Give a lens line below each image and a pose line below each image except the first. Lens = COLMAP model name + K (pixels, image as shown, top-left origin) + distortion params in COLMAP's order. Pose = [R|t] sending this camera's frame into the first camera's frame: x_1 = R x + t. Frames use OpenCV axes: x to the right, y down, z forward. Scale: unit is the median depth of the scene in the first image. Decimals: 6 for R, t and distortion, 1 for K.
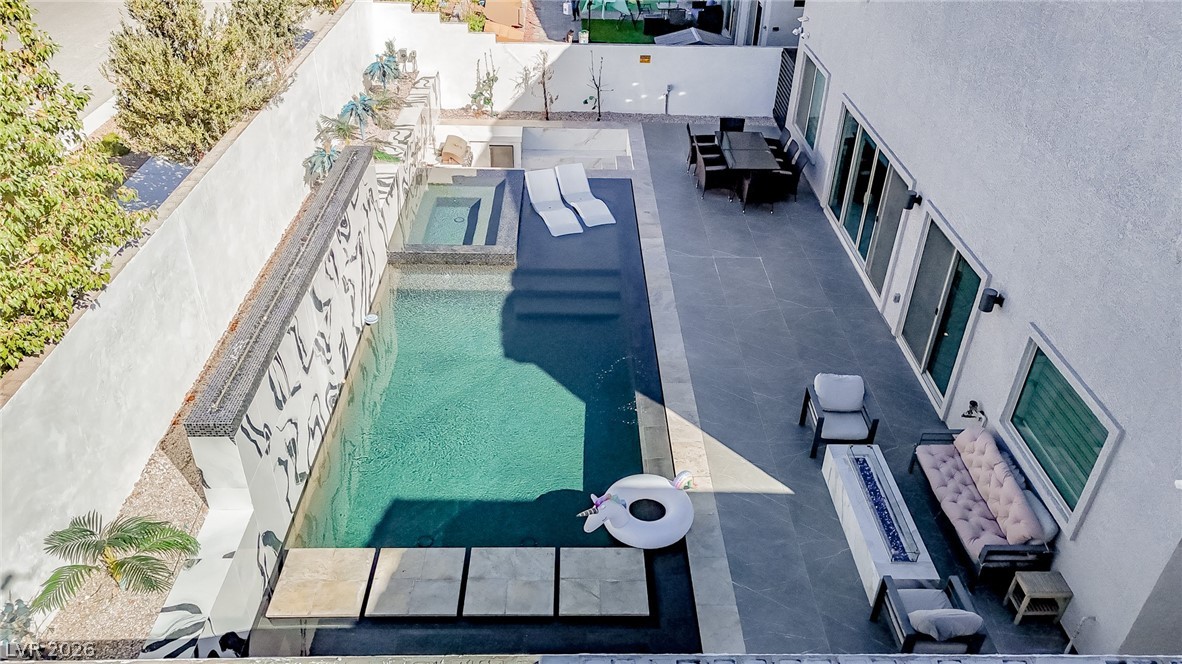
lens RADIAL K [[859.3, 0, 591.0], [0, 859.3, 332.0], [0, 0, 1]] dist [0.096108, -0.099759]
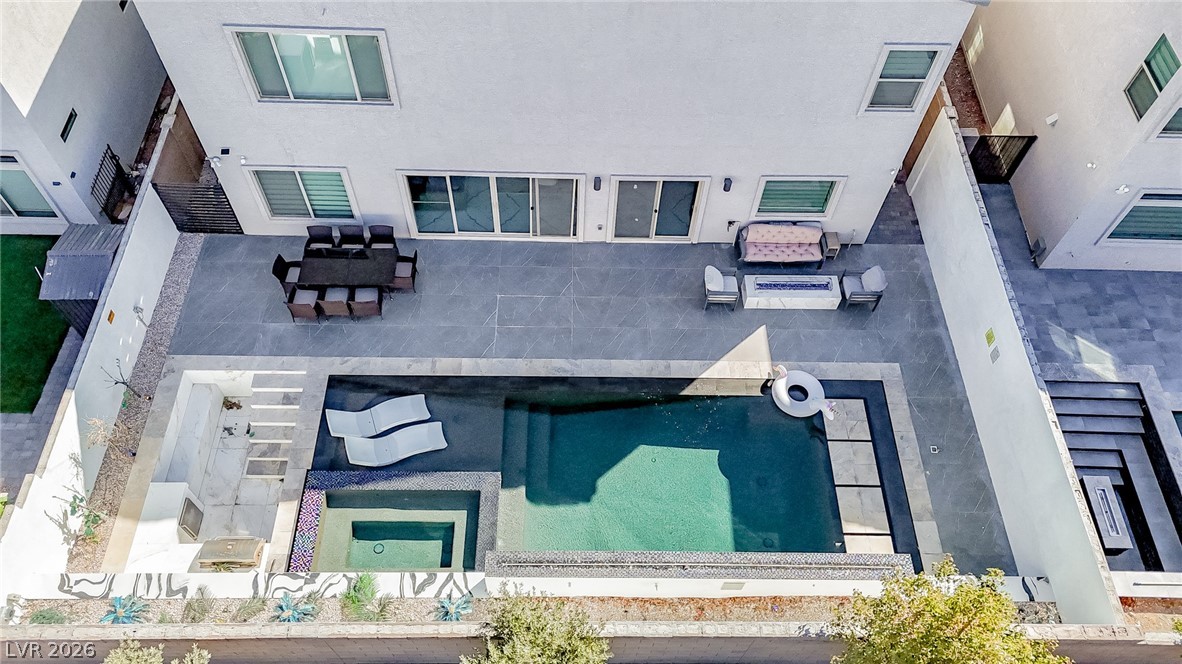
lens RADIAL K [[859.3, 0, 591.0], [0, 859.3, 332.0], [0, 0, 1]] dist [0.096108, -0.099759]
pose [[0.012780, -0.841671, 0.539840, -0.547717], [0.524867, 0.465173, 0.712832, -0.927627], [-0.851089, 0.274234, 0.447710, 0.358275]]
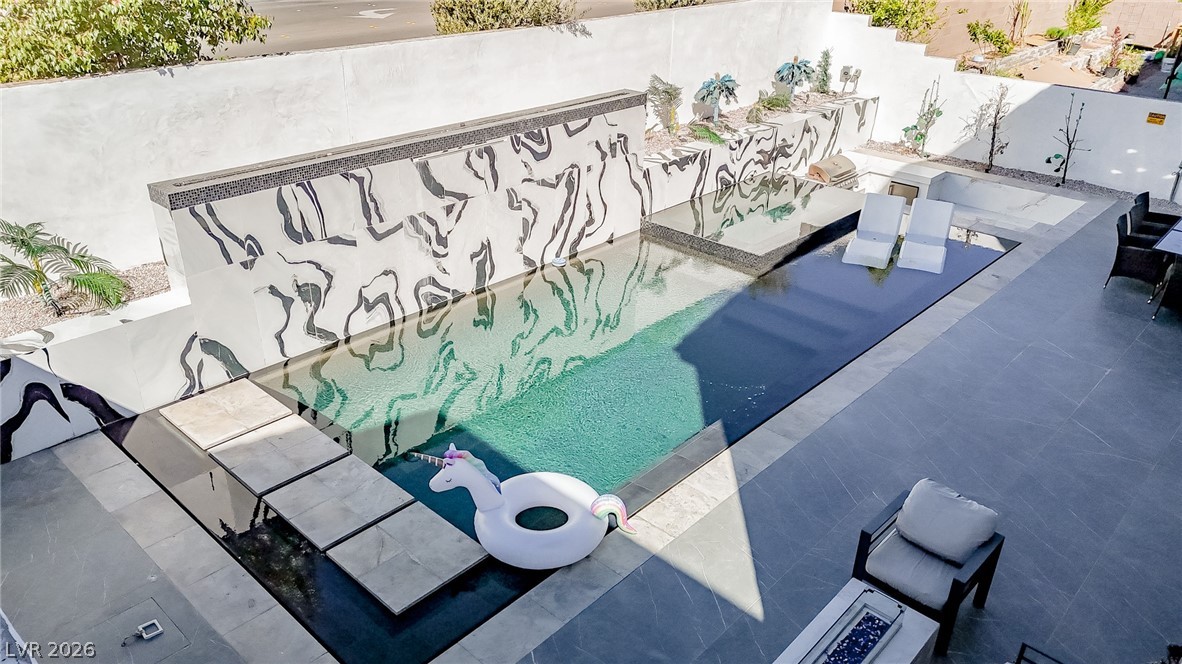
lens RADIAL K [[859.3, 0, 591.0], [0, 859.3, 332.0], [0, 0, 1]] dist [0.096108, -0.099759]
pose [[0.720793, 0.308779, -0.620575, 0.328774], [-0.387456, 0.921847, 0.008655, 0.029961], [0.574748, 0.234207, 0.784100, 0.293773]]
